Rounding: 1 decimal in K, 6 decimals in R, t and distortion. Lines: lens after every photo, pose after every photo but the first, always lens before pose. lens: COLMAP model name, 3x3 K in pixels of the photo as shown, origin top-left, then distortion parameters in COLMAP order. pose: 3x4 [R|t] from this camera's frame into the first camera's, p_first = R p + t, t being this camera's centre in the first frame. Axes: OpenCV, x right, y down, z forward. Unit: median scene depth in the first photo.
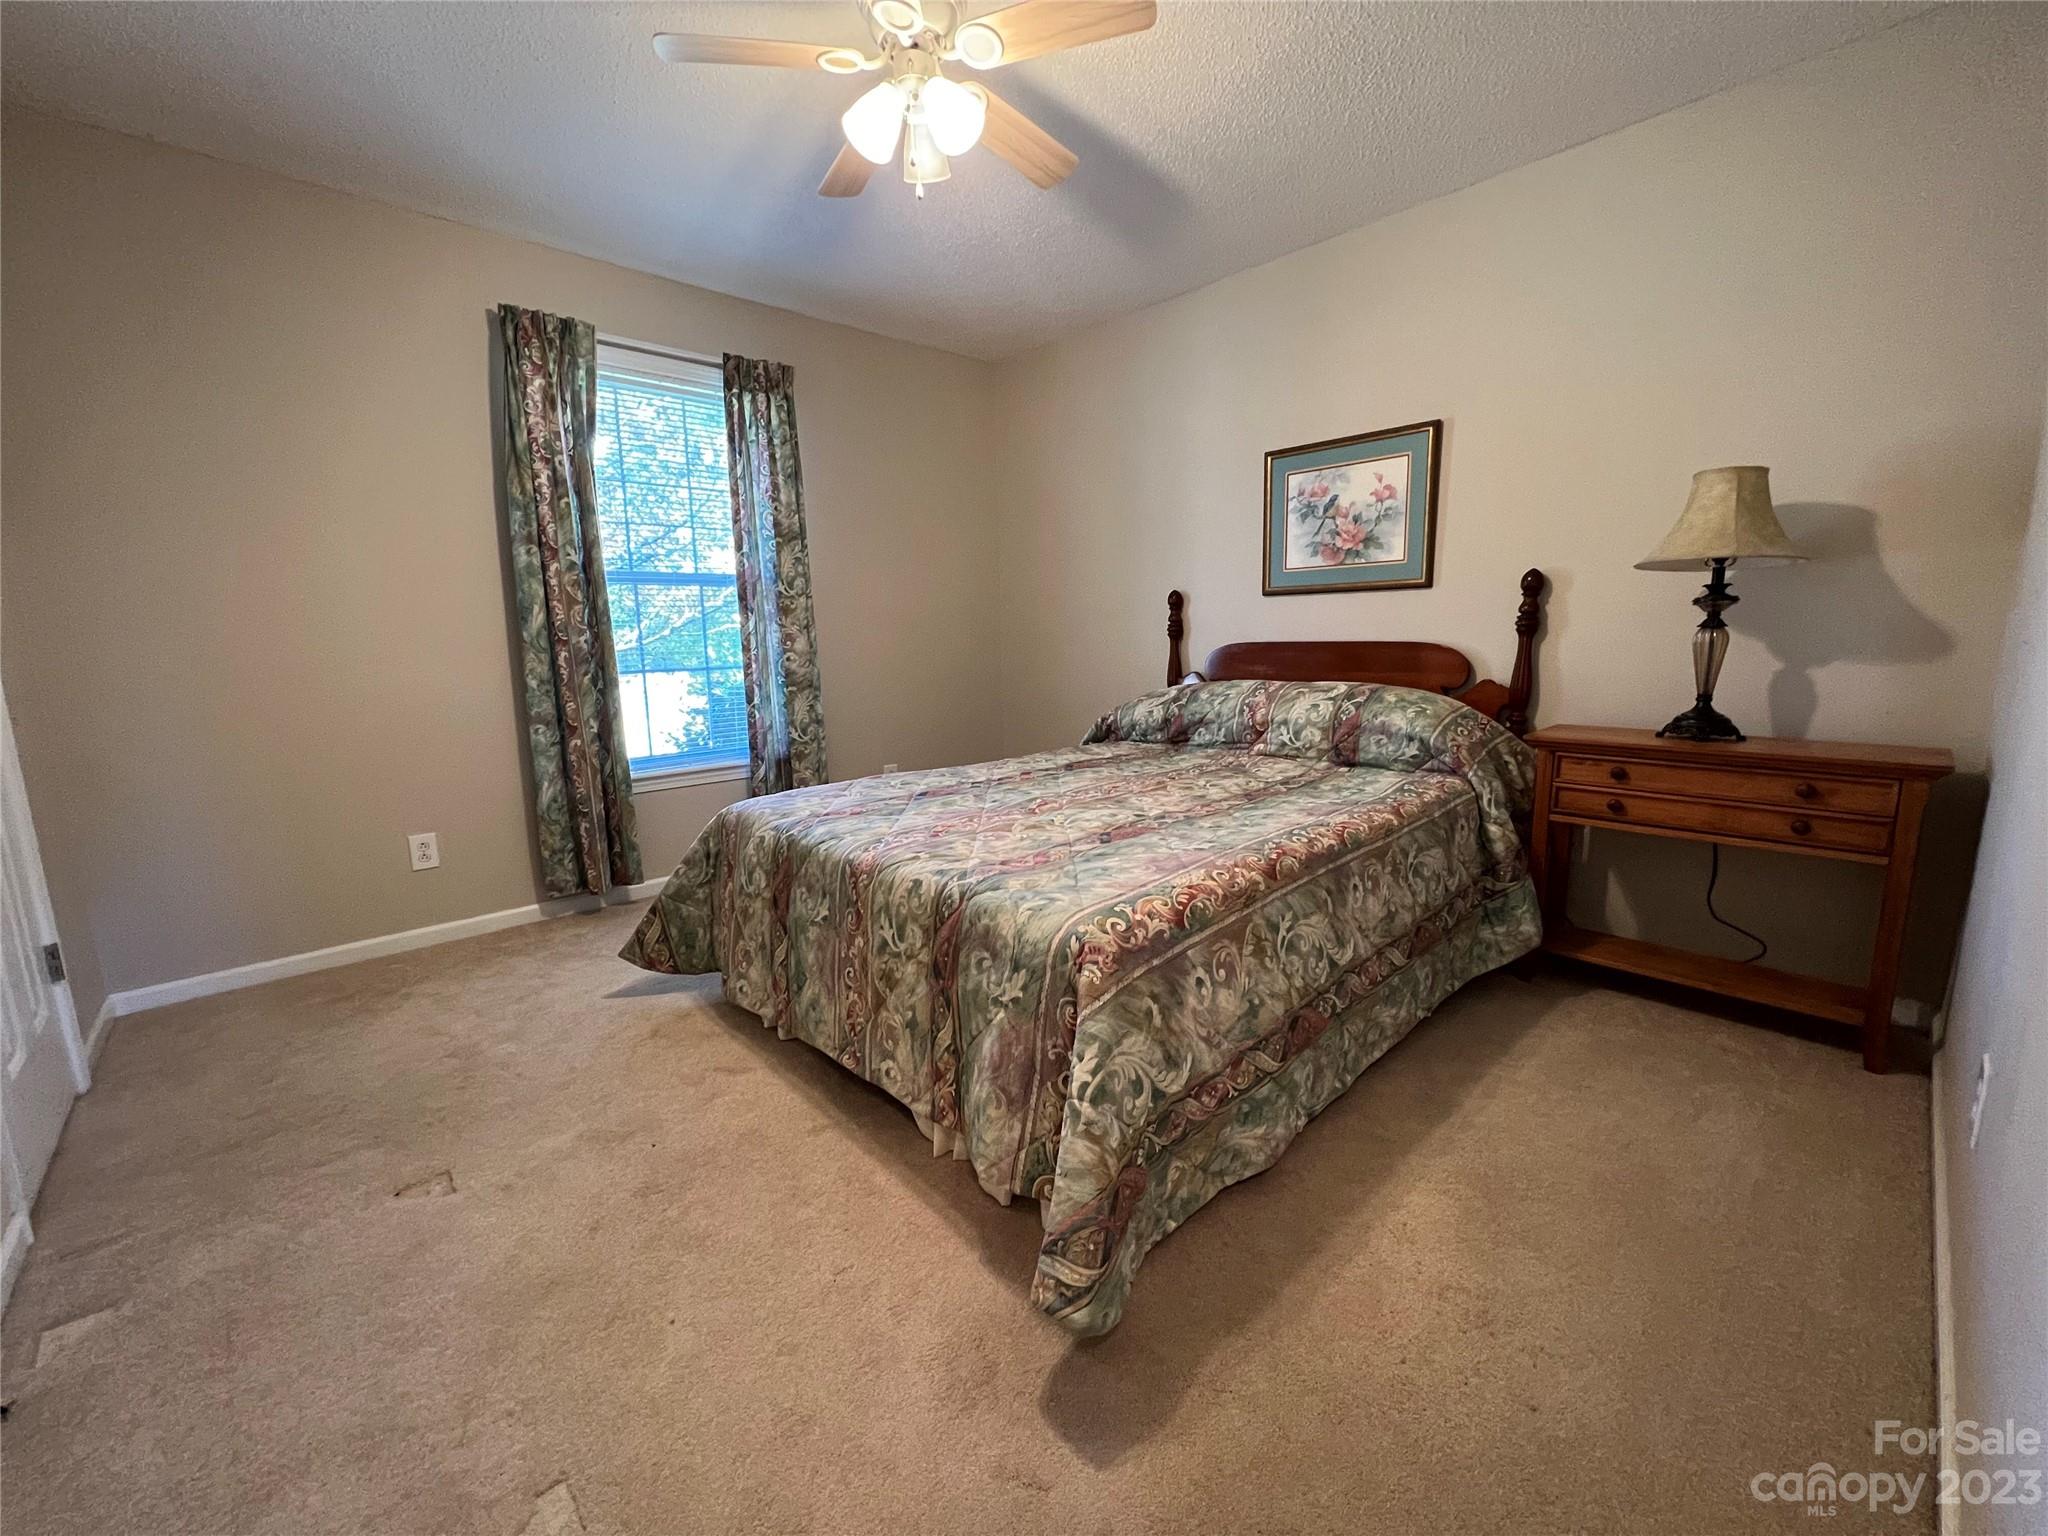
lens RADIAL K [[818.3, 0, 1018.3], [0, 818.3, 763.8], [0, 0, 1]] dist [0.001500, -0.000269]
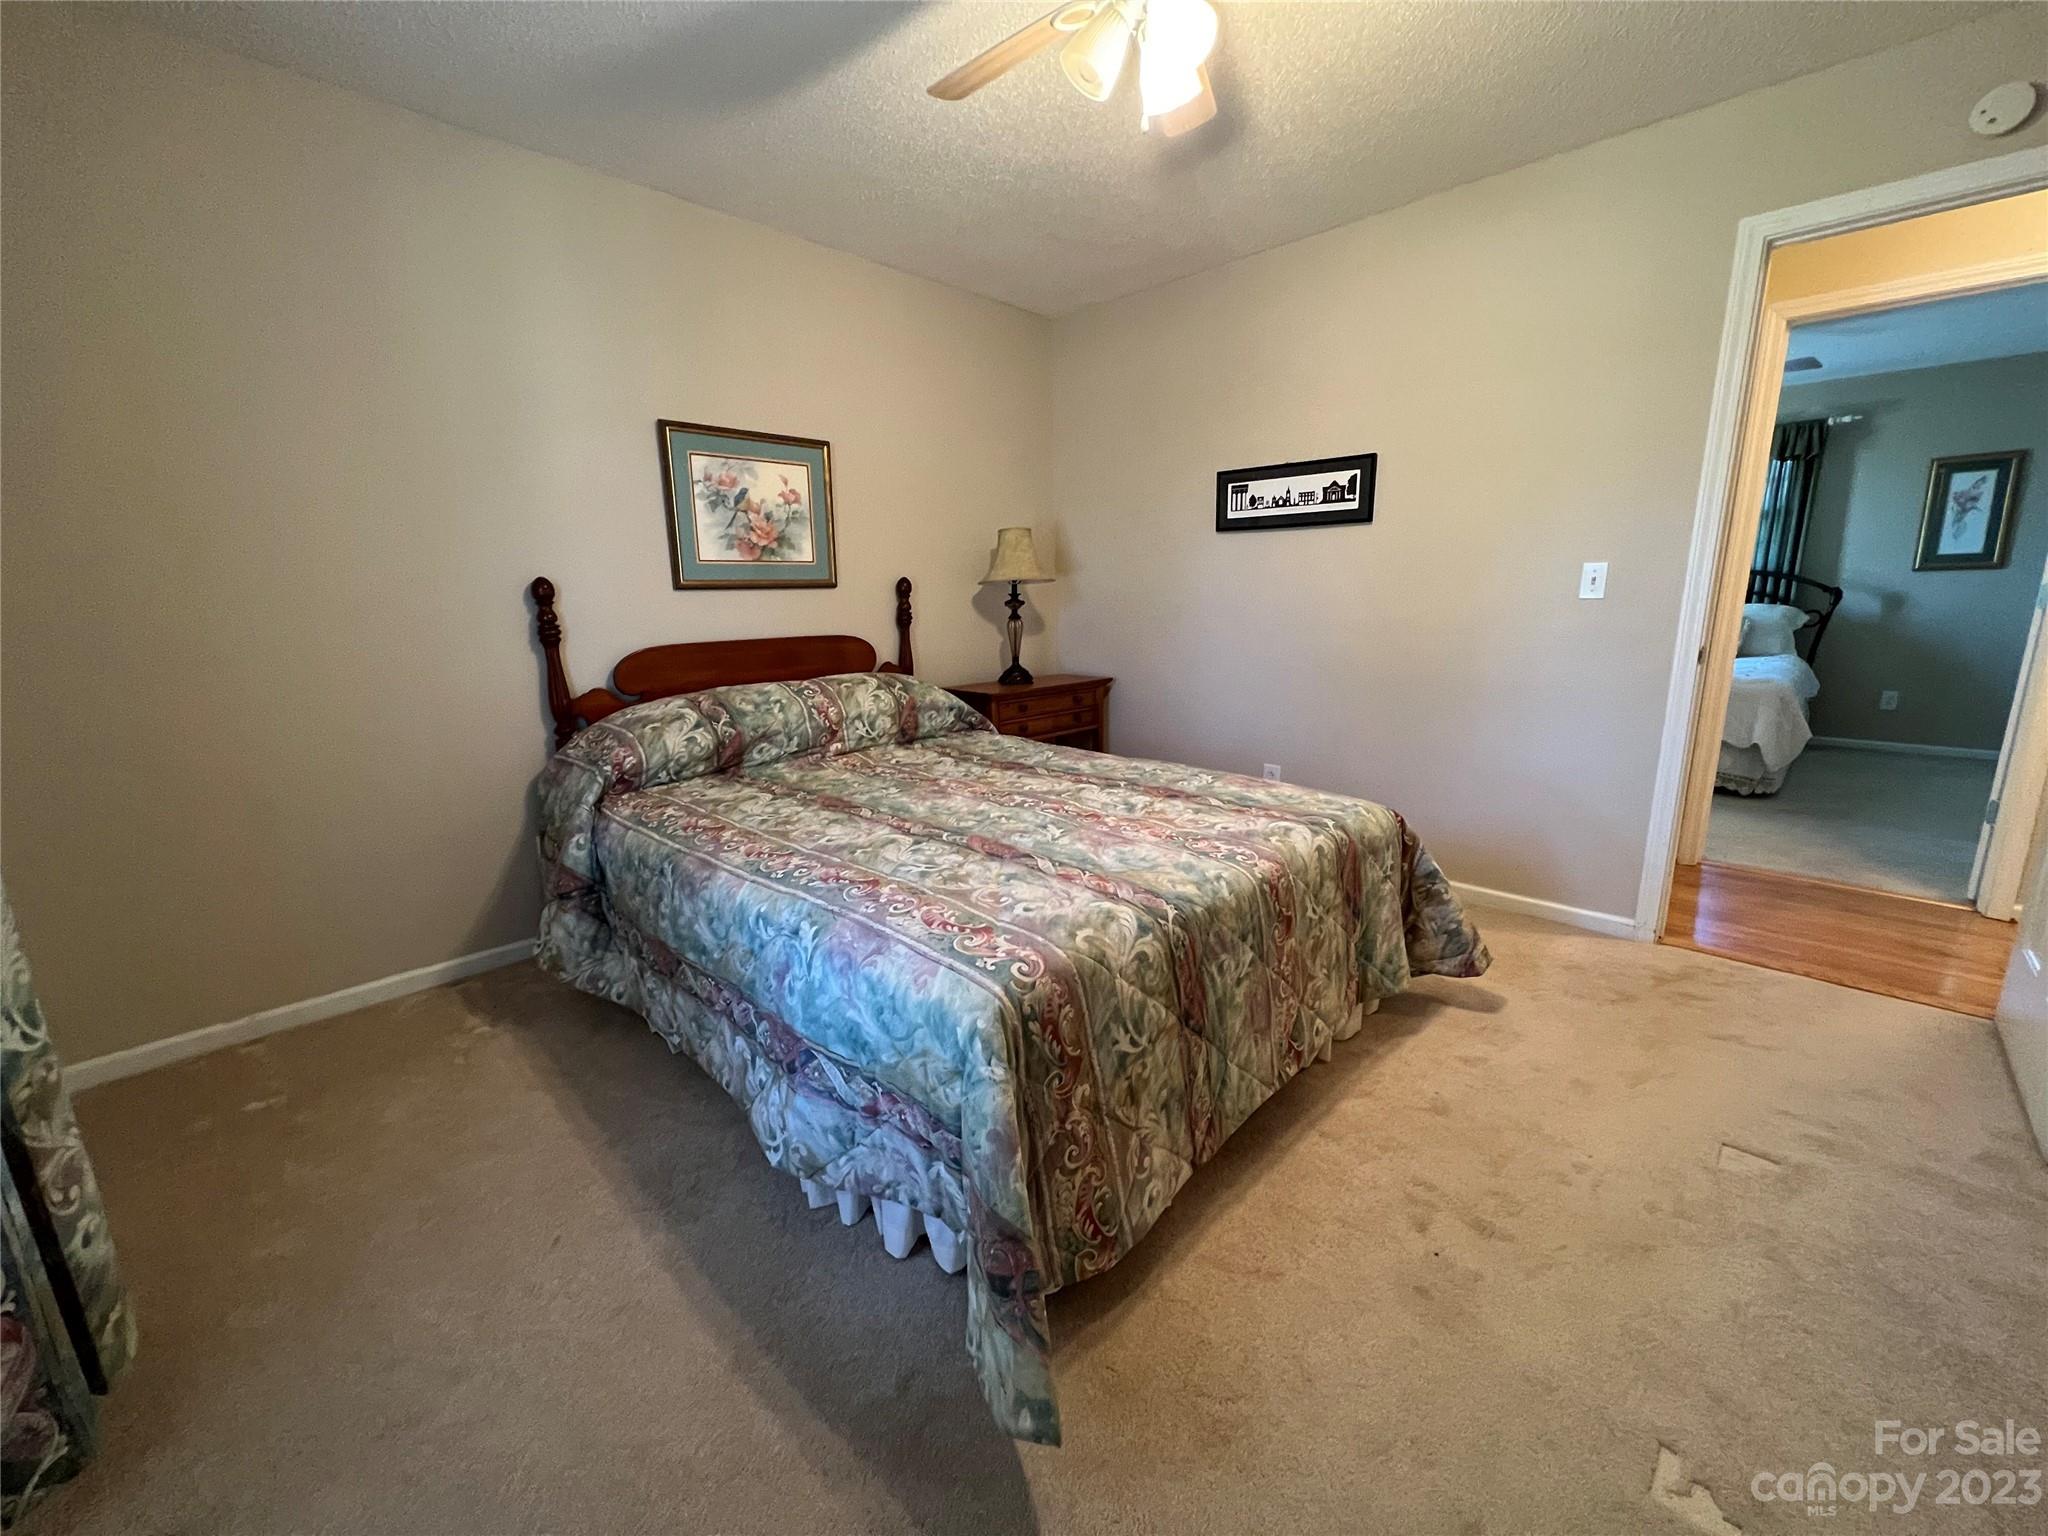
lens RADIAL K [[818.3, 0, 1031.1], [0, 818.3, 758.4], [0, 0, 1]] dist [0.001500, -0.000269]
pose [[-0.045330, -0.179648, 0.982686, -0.660532], [0.178621, 0.966387, 0.184907, -0.142051], [-0.982873, 0.183910, -0.011718, 0.760352]]
